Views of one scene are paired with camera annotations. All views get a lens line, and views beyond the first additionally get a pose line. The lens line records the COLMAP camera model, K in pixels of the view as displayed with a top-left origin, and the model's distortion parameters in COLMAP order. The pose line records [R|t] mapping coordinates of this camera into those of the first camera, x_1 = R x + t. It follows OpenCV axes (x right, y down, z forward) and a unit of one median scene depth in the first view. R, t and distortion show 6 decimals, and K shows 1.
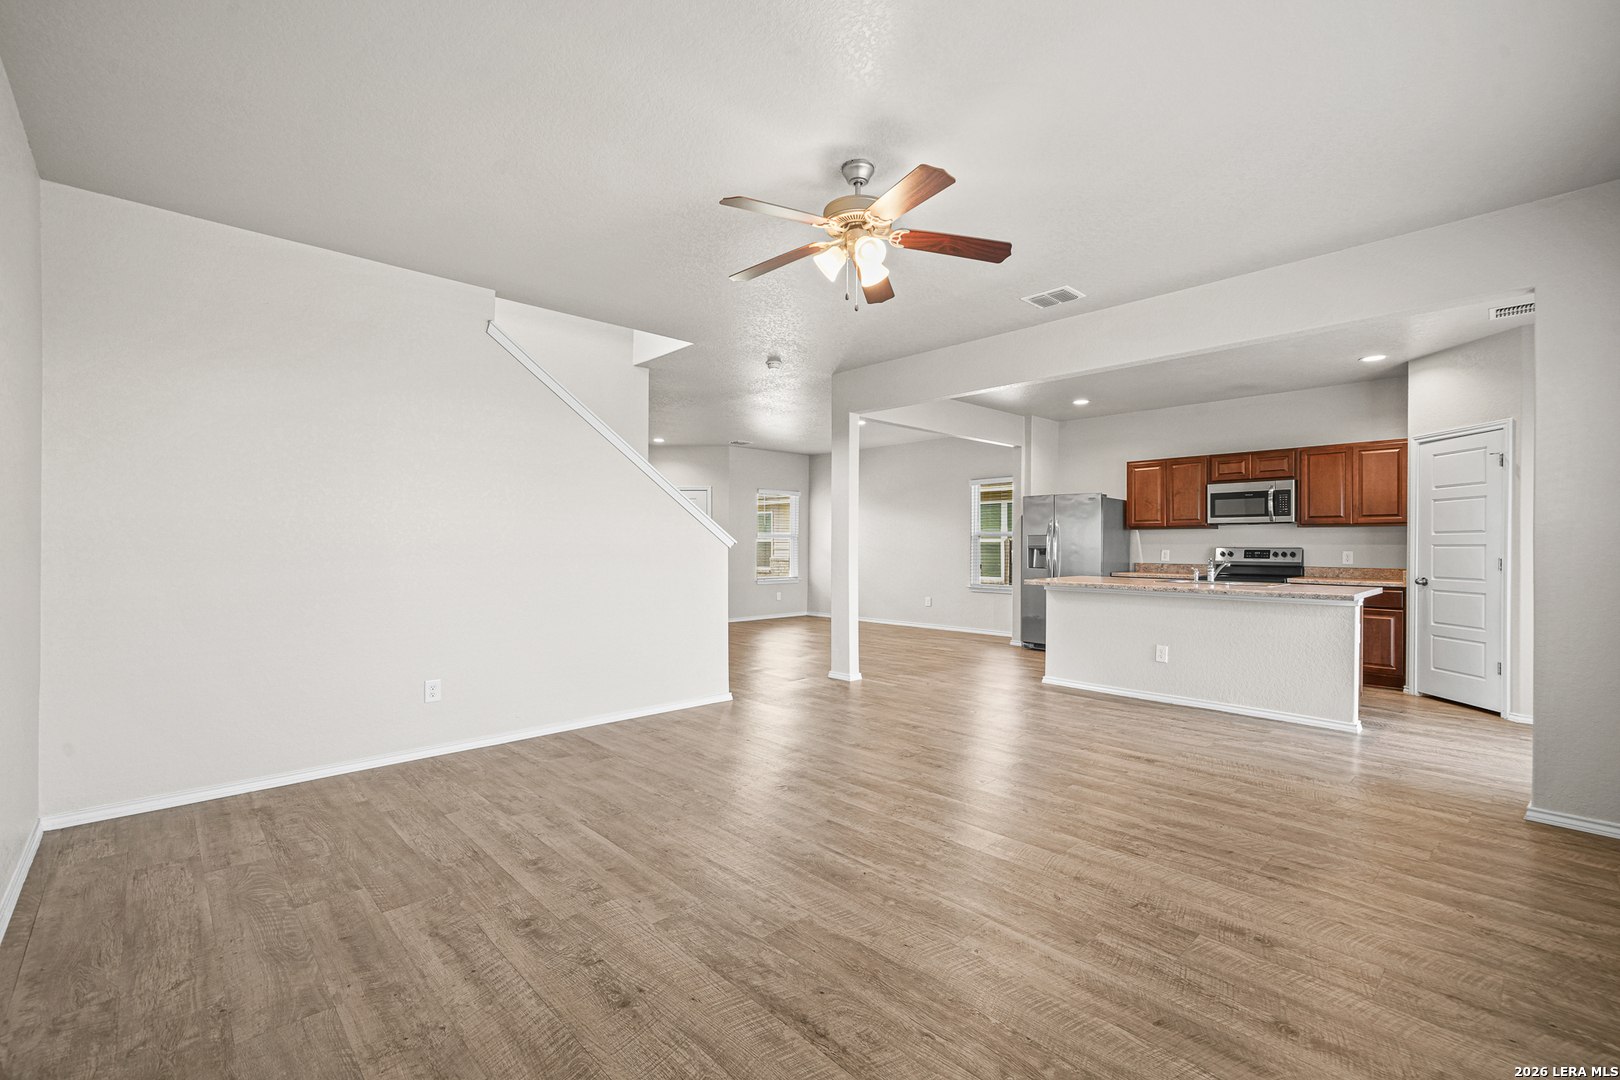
lens RADIAL K [[698.4, 0, 808.6], [0, 698.4, 543.2], [0, 0, 1]] dist [0.007812, 0.000158]
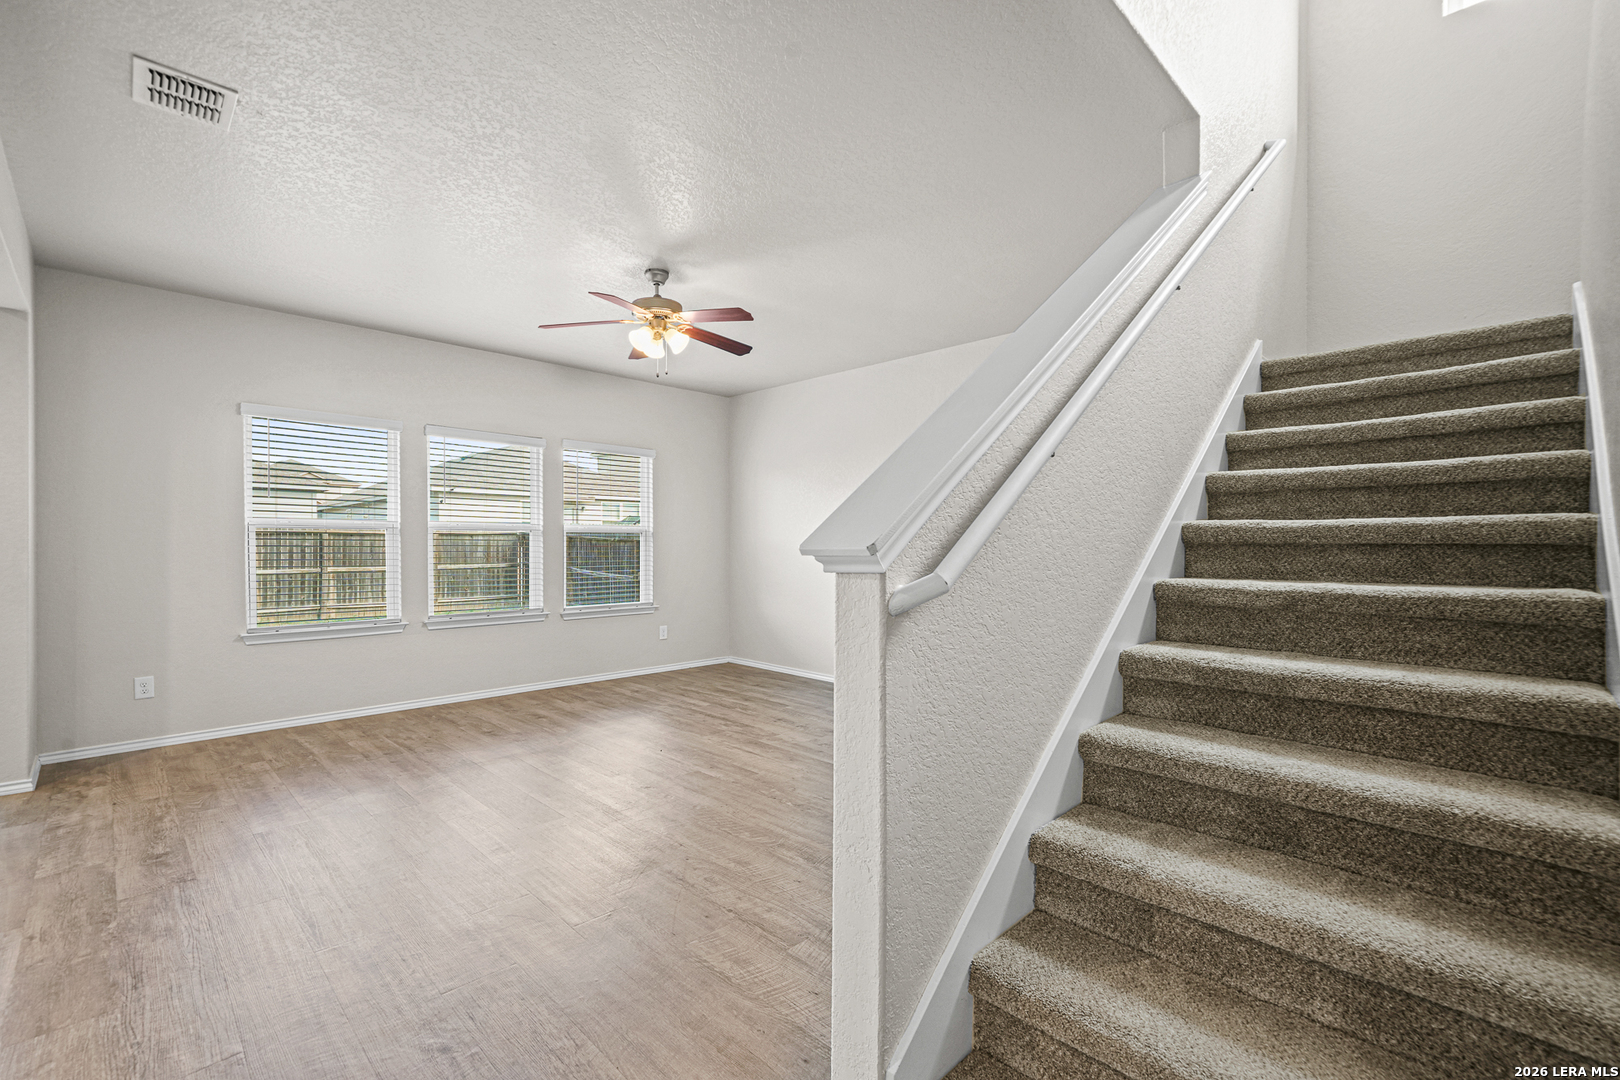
lens RADIAL K [[702.8, 0, 810.1], [0, 702.8, 545.7], [0, 0, 1]] dist [0.006944, 0.000574]
pose [[-0.999479, -0.005722, -0.031777, -0.093018], [-0.005813, 0.999979, 0.002772, -0.002996], [0.031761, 0.002956, -0.999491, 1.172347]]
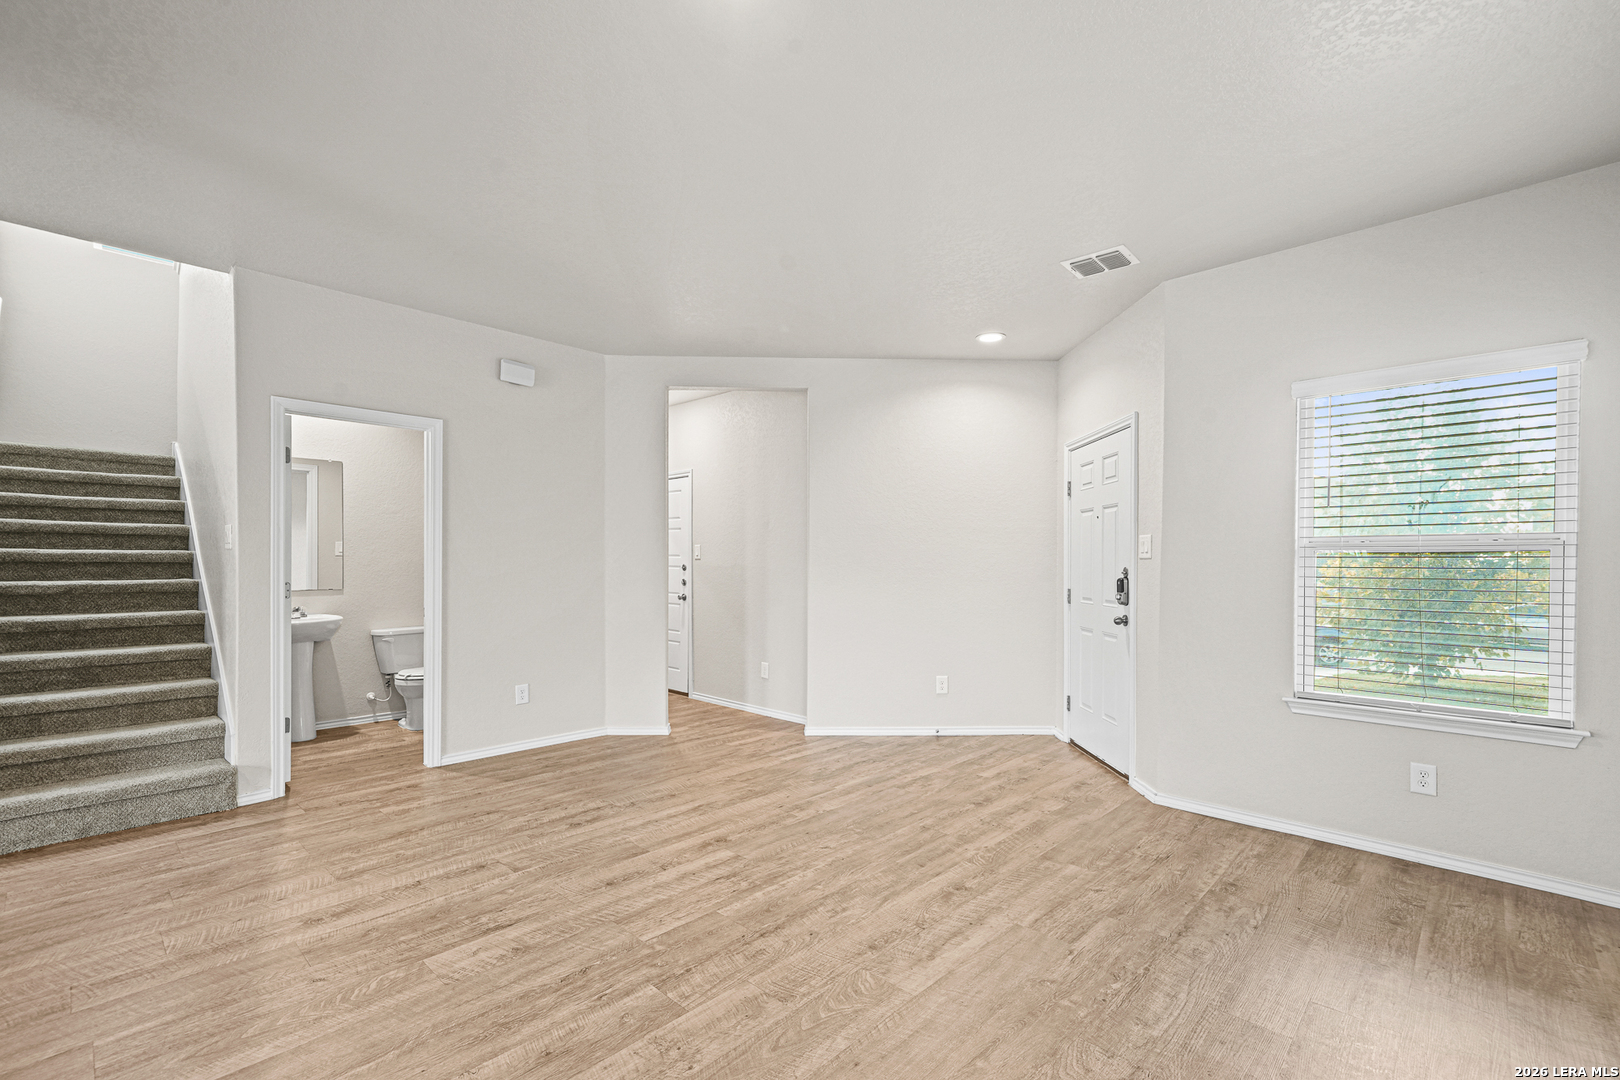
lens RADIAL K [[710.7, 0, 809.9], [0, 710.7, 564.3], [0, 0, 1]] dist [0.009700, 0.000181]
pose [[0.053048, -0.004732, -0.998581, 0.415222], [-0.002620, 0.999985, -0.004878, -0.000619], [0.998589, 0.002875, 0.053034, 1.539955]]
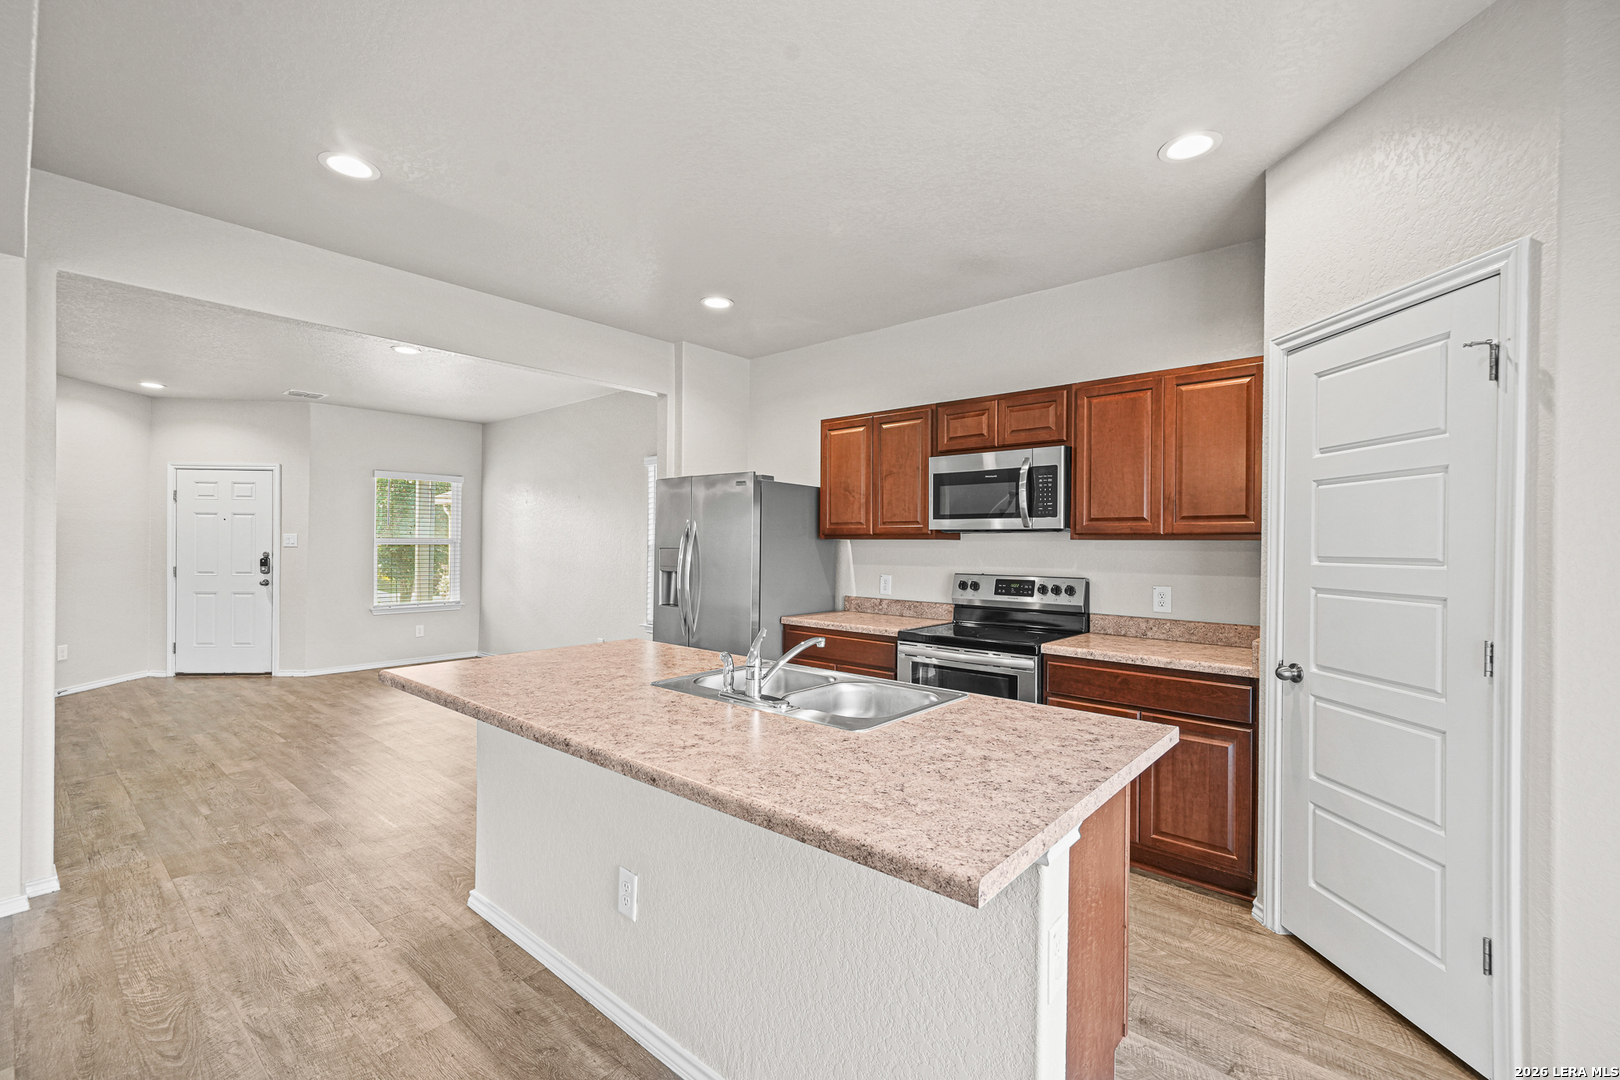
lens RADIAL K [[698.4, 0, 808.6], [0, 698.4, 543.2], [0, 0, 1]] dist [0.007812, 0.000158]
pose [[0.995222, 0.003453, 0.097580, 0.530662], [-0.003751, 0.999989, 0.002864, -0.024147], [-0.097569, -0.003216, 0.995224, 0.594119]]
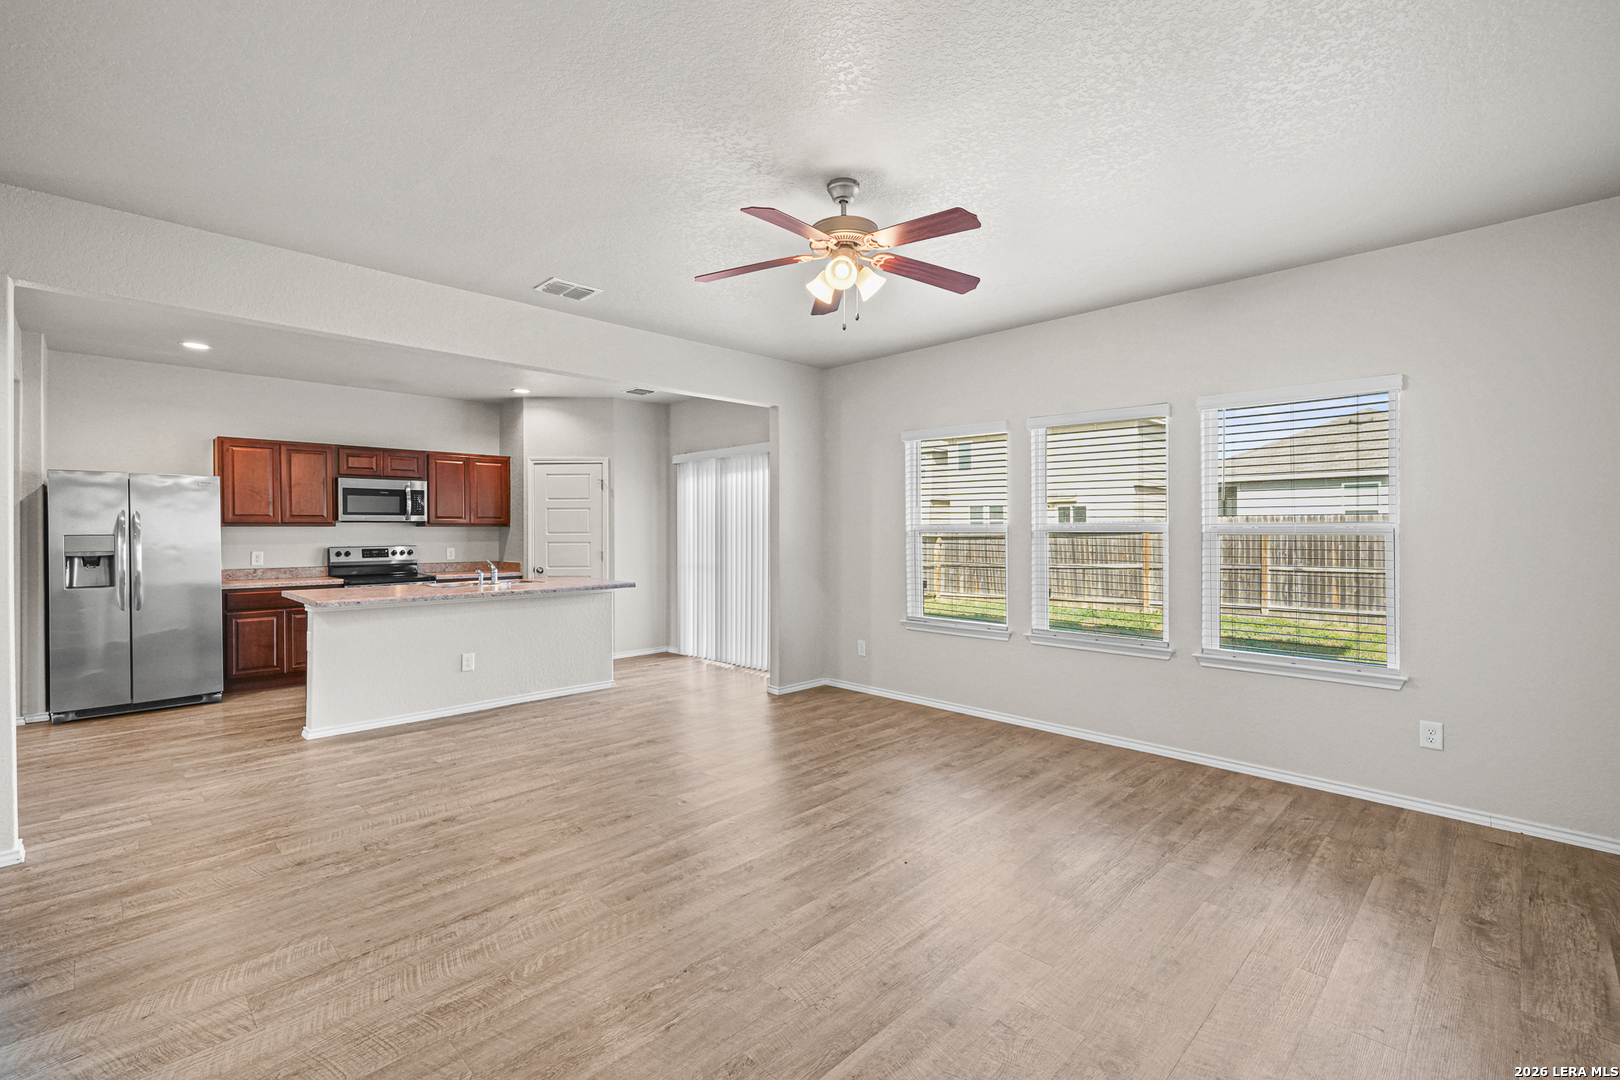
lens RADIAL K [[721.8, 0, 807.9], [0, 721.8, 534.9], [0, 0, 1]] dist [0.012677, -0.000160]
pose [[-0.026447, -0.011018, 0.999589, -0.467236], [0.000467, 0.999939, 0.011034, -0.025273], [-0.999650, 0.000758, -0.026440, 0.528004]]
